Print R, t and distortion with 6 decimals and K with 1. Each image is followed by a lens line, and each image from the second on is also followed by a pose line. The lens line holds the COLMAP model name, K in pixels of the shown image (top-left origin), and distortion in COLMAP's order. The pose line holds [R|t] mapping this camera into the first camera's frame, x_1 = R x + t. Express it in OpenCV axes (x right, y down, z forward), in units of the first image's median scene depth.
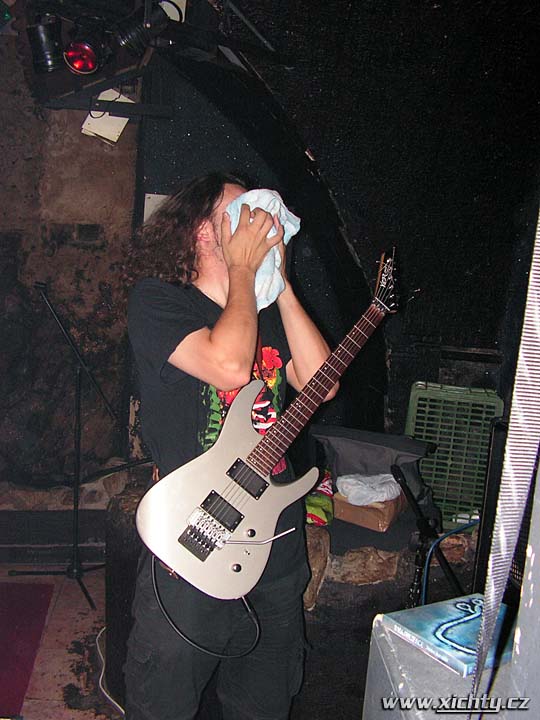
lens RADIAL K [[791.3, 0, 270.0], [0, 791.3, 360.0], [0, 0, 1]] dist [-0.224371, 0.231445]
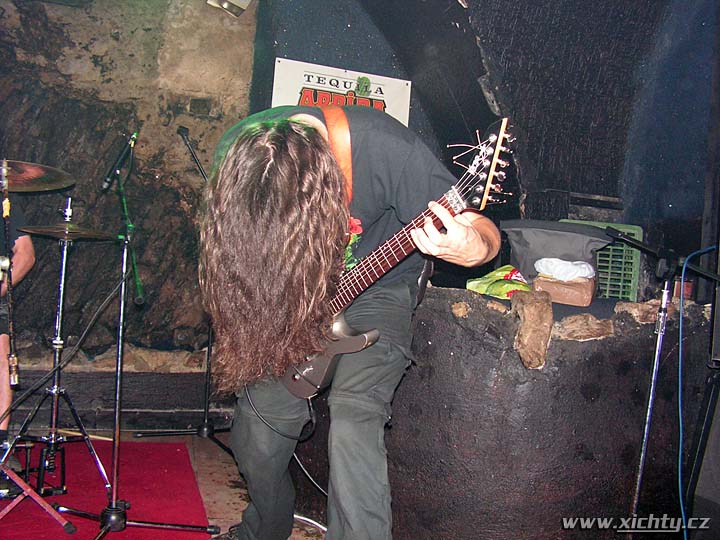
lens RADIAL K [[791.3, 0, 358.3], [0, 791.3, 261.9], [0, 0, 1]] dist [-0.224371, 0.231445]
pose [[0.990201, 0.001923, 0.139636, -0.180513], [0.014195, 0.993340, -0.114344, 0.161881], [-0.138926, 0.115206, 0.983579, 0.001635]]
